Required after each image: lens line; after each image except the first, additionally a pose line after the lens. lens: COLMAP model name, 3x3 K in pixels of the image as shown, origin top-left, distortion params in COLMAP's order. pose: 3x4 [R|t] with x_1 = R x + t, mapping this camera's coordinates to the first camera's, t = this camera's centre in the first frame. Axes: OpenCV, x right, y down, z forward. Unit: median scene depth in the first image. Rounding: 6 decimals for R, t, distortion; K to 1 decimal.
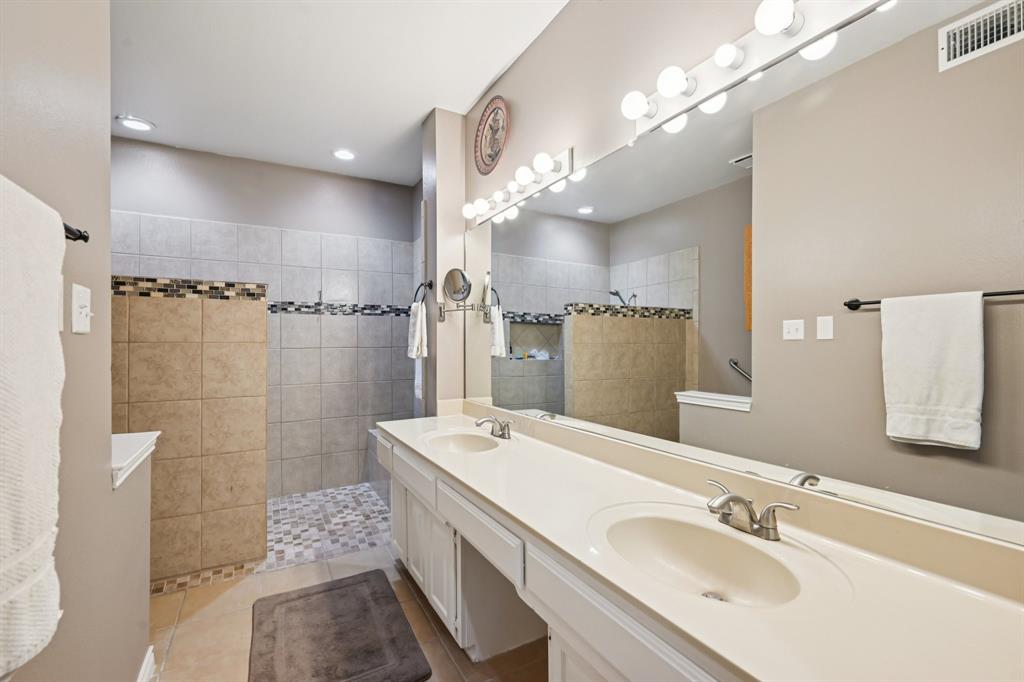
lens RADIAL K [[457.3, 0, 512.1], [0, 457.3, 342.9], [0, 0, 1]] dist [0.000119, 0.000205]
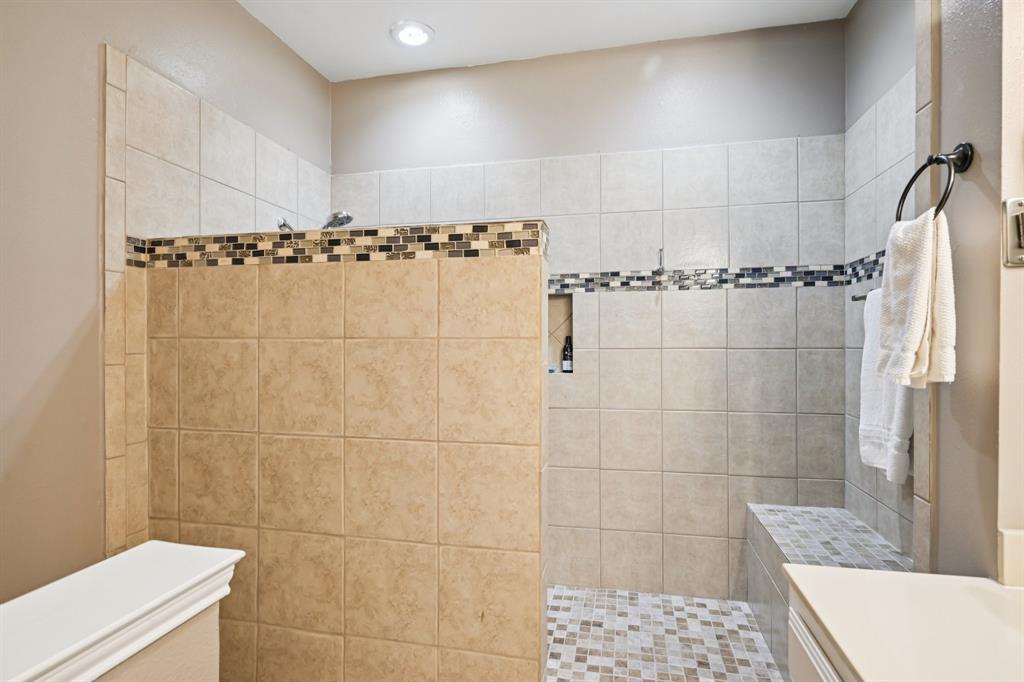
lens RADIAL K [[519.2, 0, 510.8], [0, 519.2, 342.0], [0, 0, 1]] dist [-0.001616, 0.000012]
pose [[0.753810, 0.002414, -0.657088, -0.145353], [-0.000708, 0.999996, 0.002862, 0.001285], [0.657092, -0.001692, 0.753809, 0.420181]]
